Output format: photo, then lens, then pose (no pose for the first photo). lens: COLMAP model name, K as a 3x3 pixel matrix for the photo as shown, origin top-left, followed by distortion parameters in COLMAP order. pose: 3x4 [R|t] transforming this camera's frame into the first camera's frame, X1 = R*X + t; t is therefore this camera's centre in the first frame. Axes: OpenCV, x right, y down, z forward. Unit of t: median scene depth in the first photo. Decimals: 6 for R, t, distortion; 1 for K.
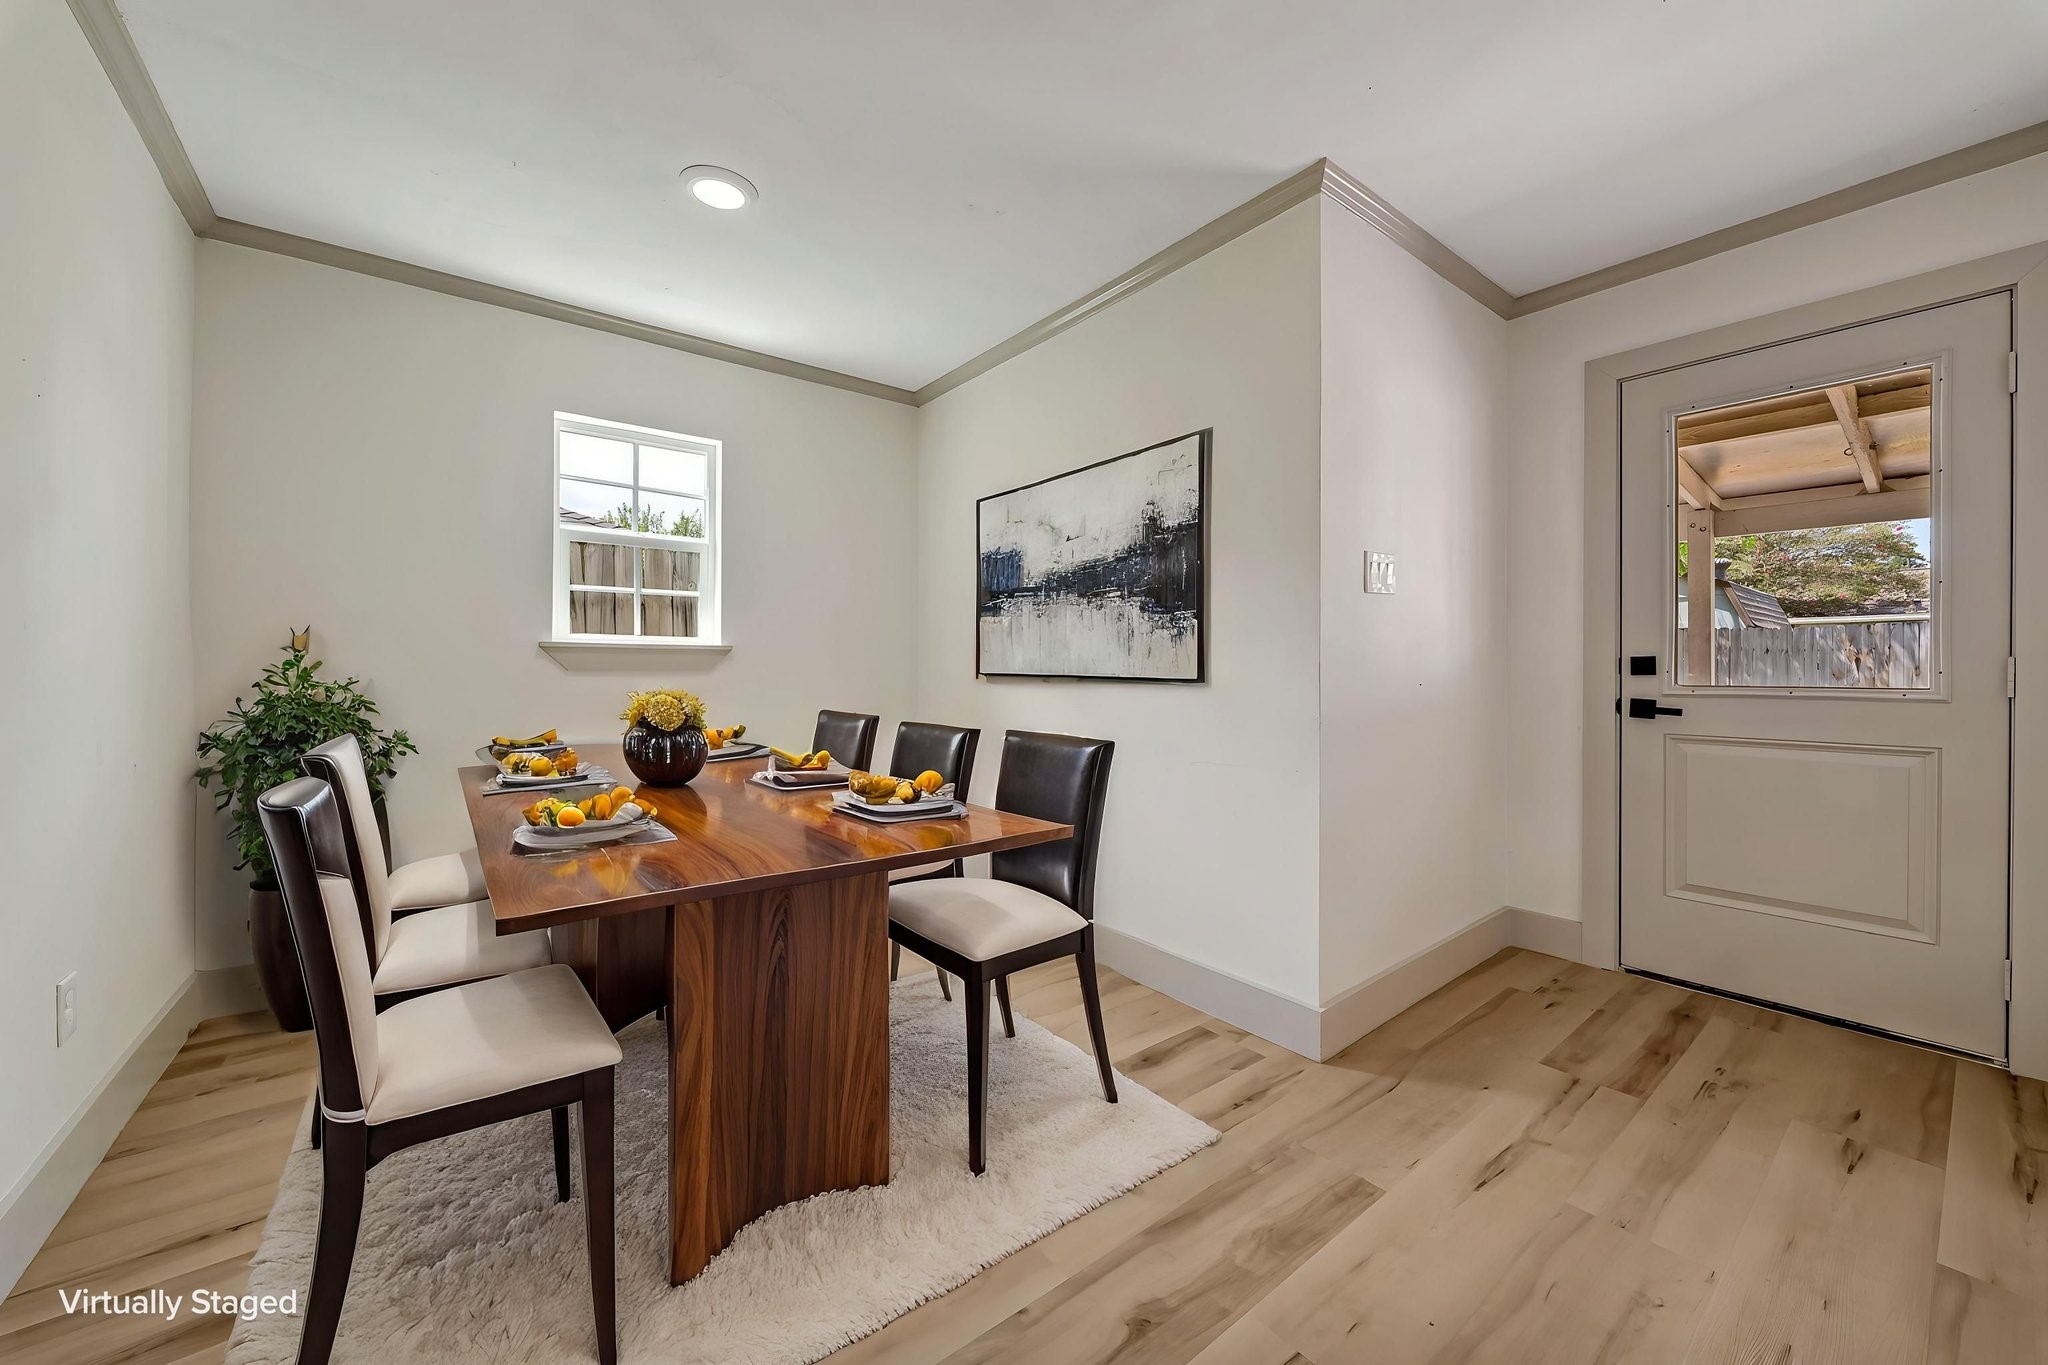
lens RADIAL K [[750.3, 0, 1030.6], [0, 750.3, 672.9], [0, 0, 1]] dist [0.003373, -0.000006]
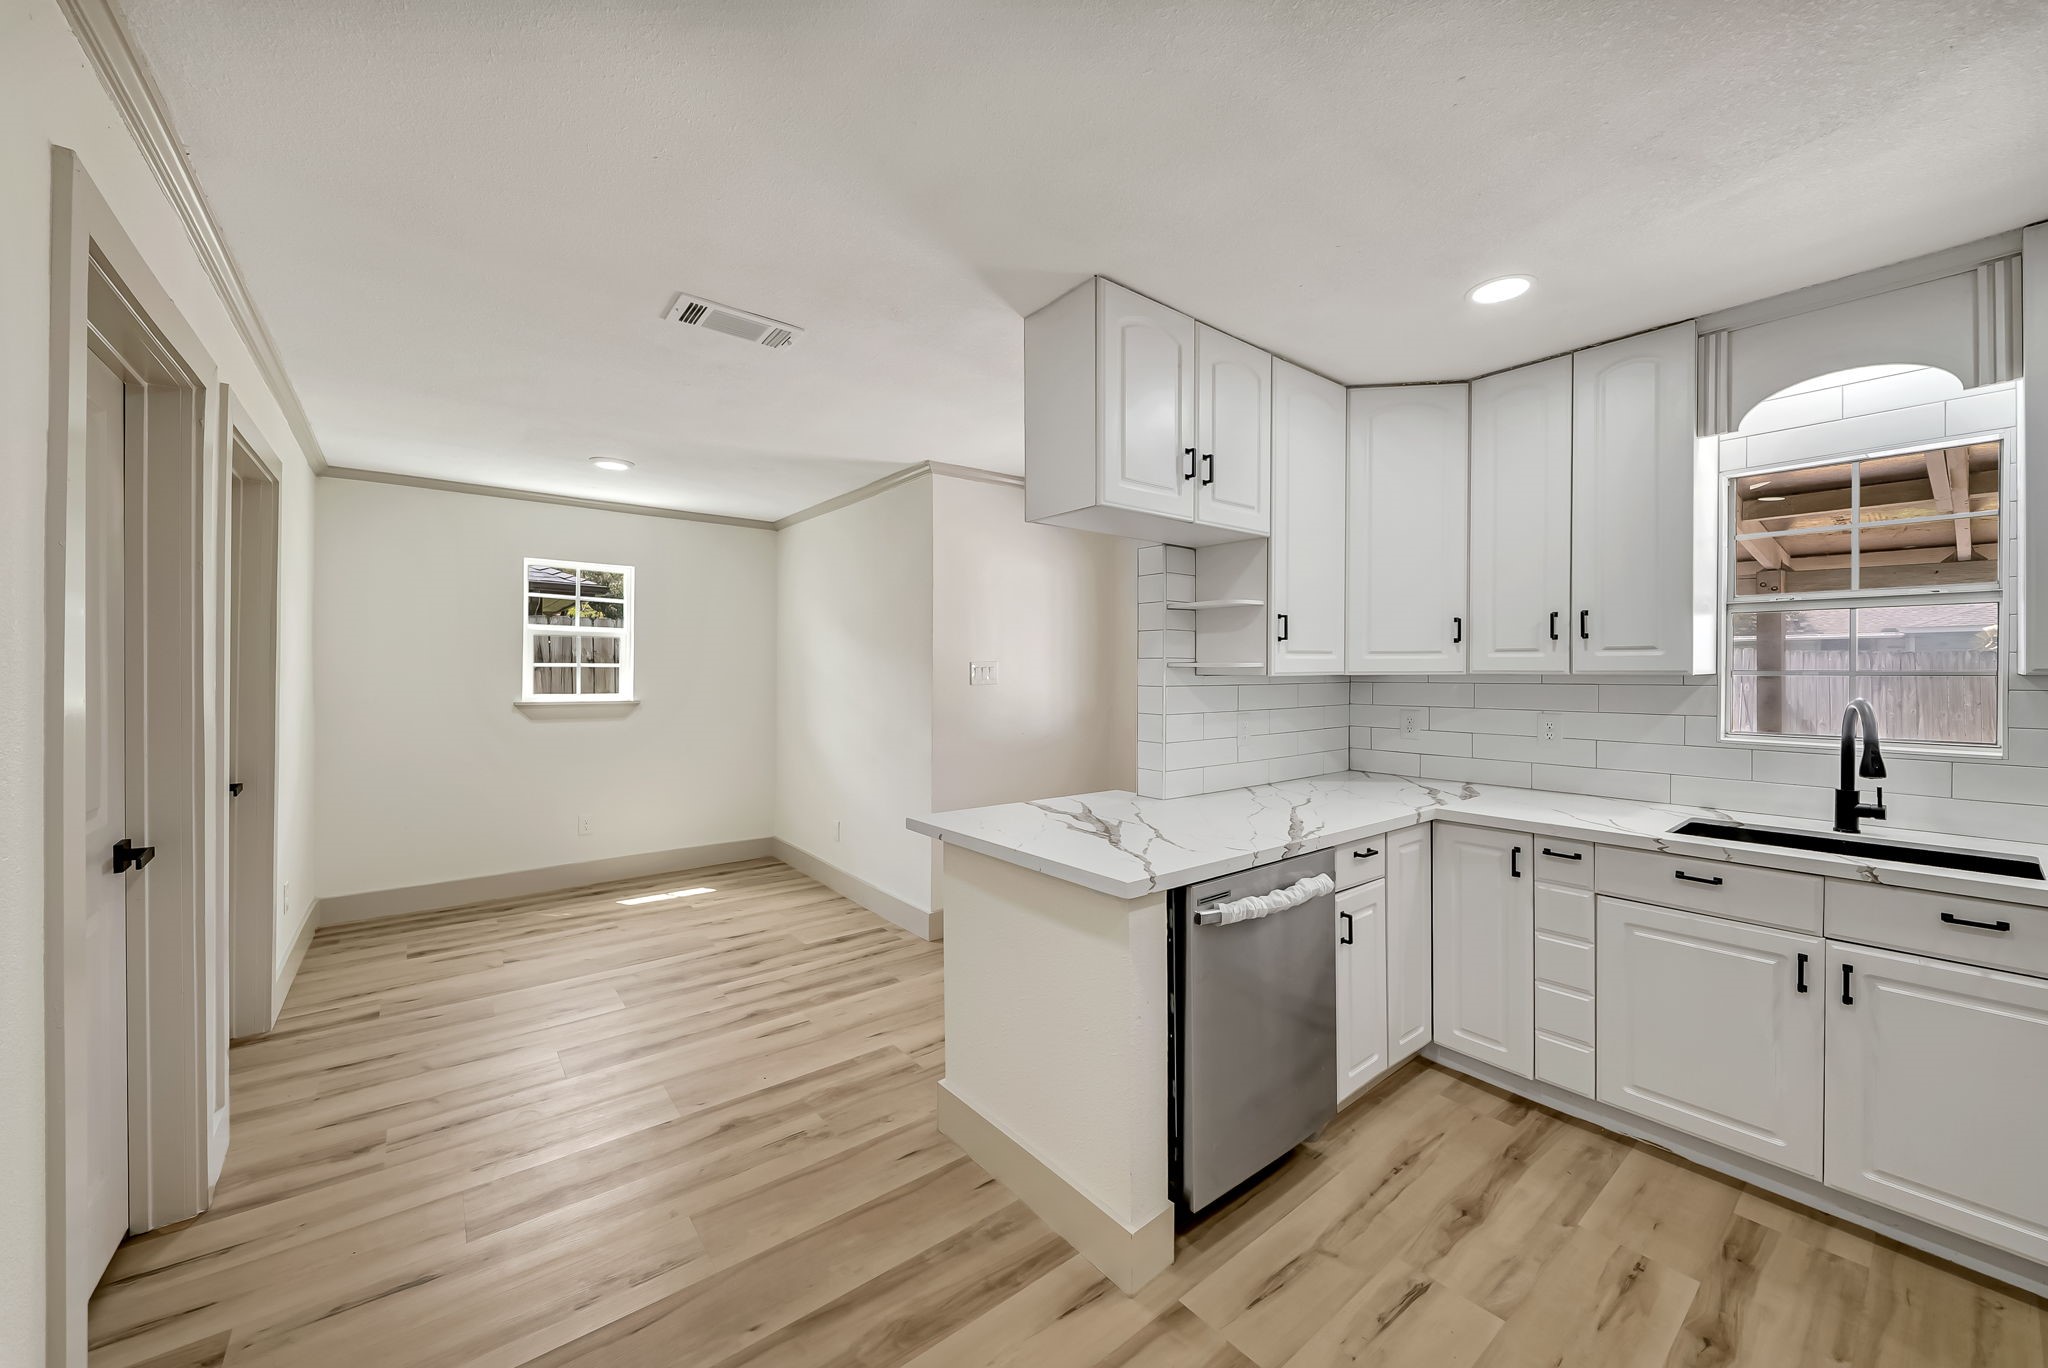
lens RADIAL K [[750.3, 0, 1015.8], [0, 750.3, 675.6], [0, 0, 1]] dist [0.003373, -0.000006]
pose [[0.999996, 0.001120, -0.002694, 0.426355], [-0.001128, 0.999996, -0.002677, -0.095242], [0.002691, 0.002680, 0.999993, -0.608987]]
